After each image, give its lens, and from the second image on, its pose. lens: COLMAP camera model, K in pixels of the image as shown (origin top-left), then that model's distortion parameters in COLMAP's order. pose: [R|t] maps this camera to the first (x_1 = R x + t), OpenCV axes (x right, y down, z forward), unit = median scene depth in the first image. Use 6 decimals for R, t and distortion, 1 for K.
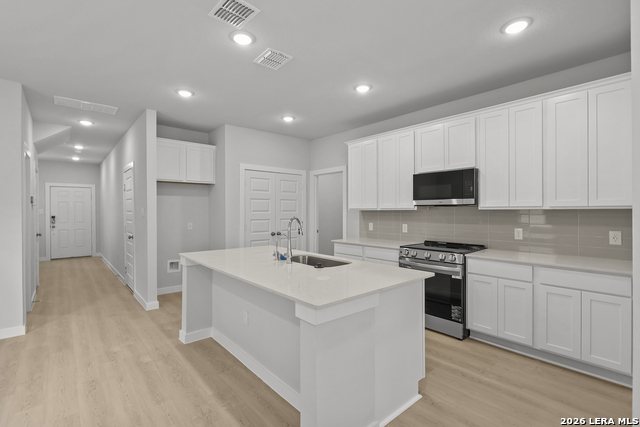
lens RADIAL K [[294.1, 0, 322.2], [0, 294.1, 212.3], [0, 0, 1]] dist [-0.006171, 0.002682]
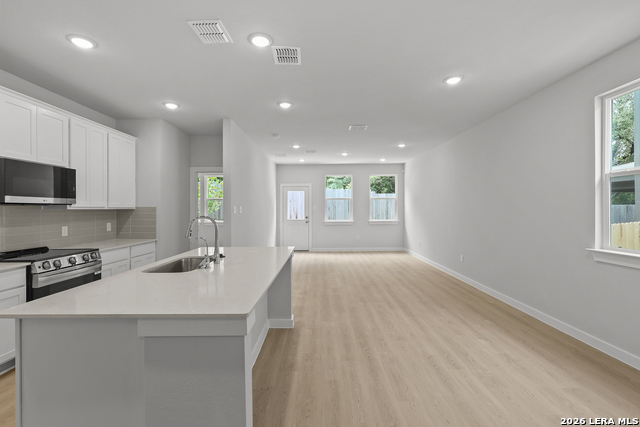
lens RADIAL K [[294.1, 0, 319.7], [0, 294.1, 210.1], [0, 0, 1]] dist [-0.006171, 0.002682]
pose [[-0.746830, 0.007150, 0.664977, -0.765572], [0.014048, 0.999889, 0.005027, 0.001019], [-0.664867, 0.013096, -0.746847, 1.132420]]
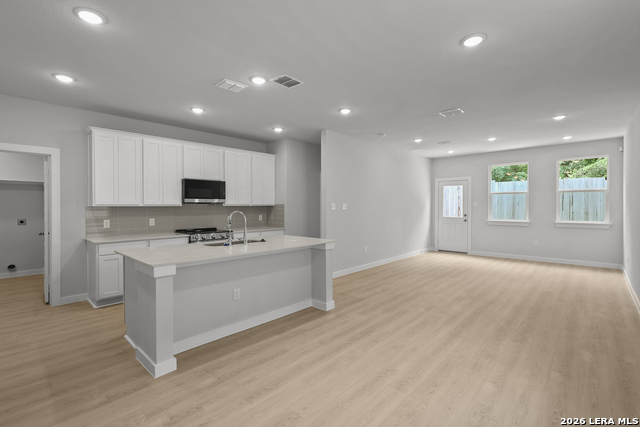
lens RADIAL K [[294.1, 0, 316.5], [0, 294.1, 208.8], [0, 0, 1]] dist [-0.006171, 0.002682]
pose [[-0.093436, -0.003864, 0.995618, -1.150878], [0.010459, 0.999933, 0.004863, 0.004450], [-0.995570, 0.010868, -0.093390, 0.601767]]
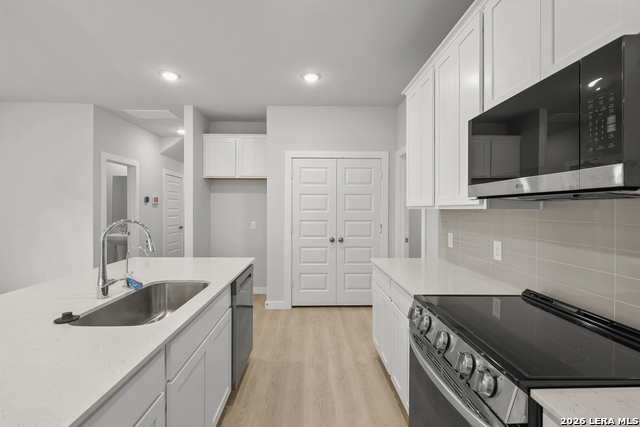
lens RADIAL K [[294.1, 0, 317.4], [0, 294.1, 209.9], [0, 0, 1]] dist [-0.006171, 0.002682]
pose [[0.769568, 0.007493, -0.638520, 0.450099], [-0.008612, 0.999962, 0.001354, -0.006605], [0.638506, 0.004457, 0.769604, 0.622204]]
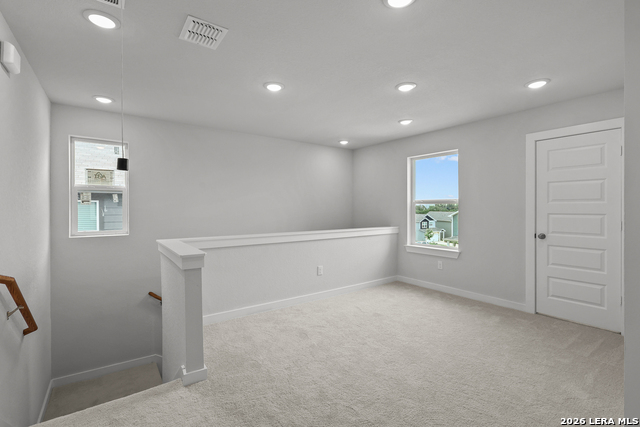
lens RADIAL K [[294.1, 0, 323.2], [0, 294.1, 207.5], [0, 0, 1]] dist [-0.006171, 0.002682]
pose [[-0.106599, 0.016195, -0.994170, 0.856878], [0.013763, 0.999796, 0.014811, -0.009472], [0.994207, -0.012104, -0.106800, 0.952534]]
